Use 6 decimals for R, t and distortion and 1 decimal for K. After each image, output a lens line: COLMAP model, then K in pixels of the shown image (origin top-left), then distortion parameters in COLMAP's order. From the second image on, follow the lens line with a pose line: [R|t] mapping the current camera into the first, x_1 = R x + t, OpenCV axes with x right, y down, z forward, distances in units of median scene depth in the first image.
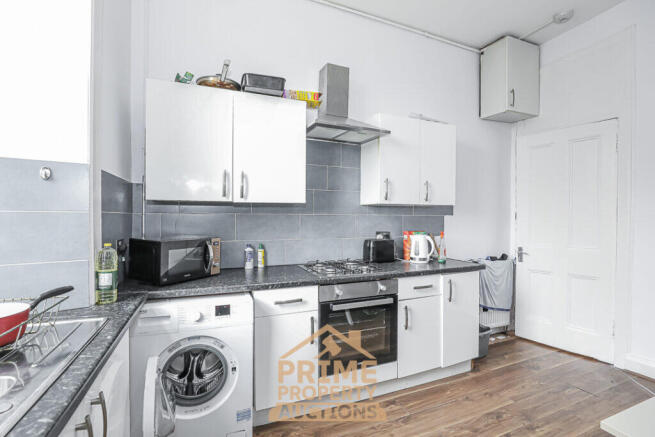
lens RADIAL K [[315.7, 0, 327.5], [0, 315.7, 218.5], [0, 0, 1]] dist [-0.021374, -0.000056]
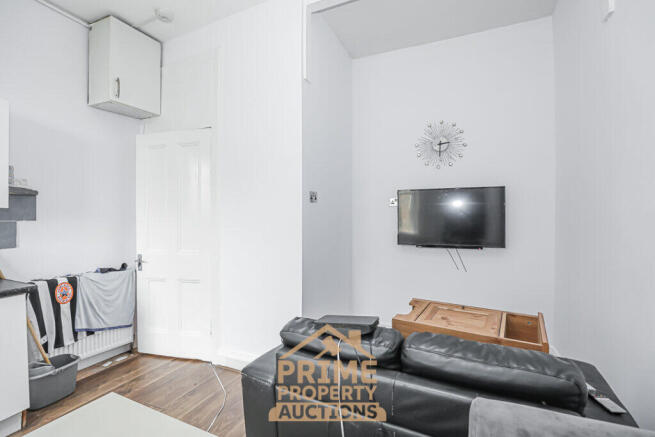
lens RADIAL K [[302.5, 0, 327.5], [0, 302.5, 218.5], [0, 0, 1]] dist [-0.018946, 0.000453]
pose [[0.732715, -0.003752, 0.680526, 0.424715], [0.009456, 0.999944, -0.004667, -0.005330], [-0.680470, 0.009854, 0.732709, -0.019223]]
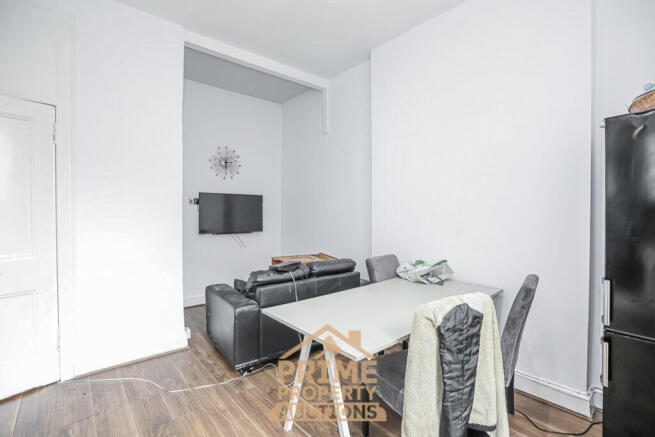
lens RADIAL K [[302.5, 0, 327.5], [0, 302.5, 218.5], [0, 0, 1]] dist [-0.018946, 0.000453]
pose [[-0.314902, -0.015905, 0.948991, -0.111284], [0.008341, 0.999775, 0.019523, -0.008914], [-0.949087, 0.014064, -0.314699, 0.427144]]
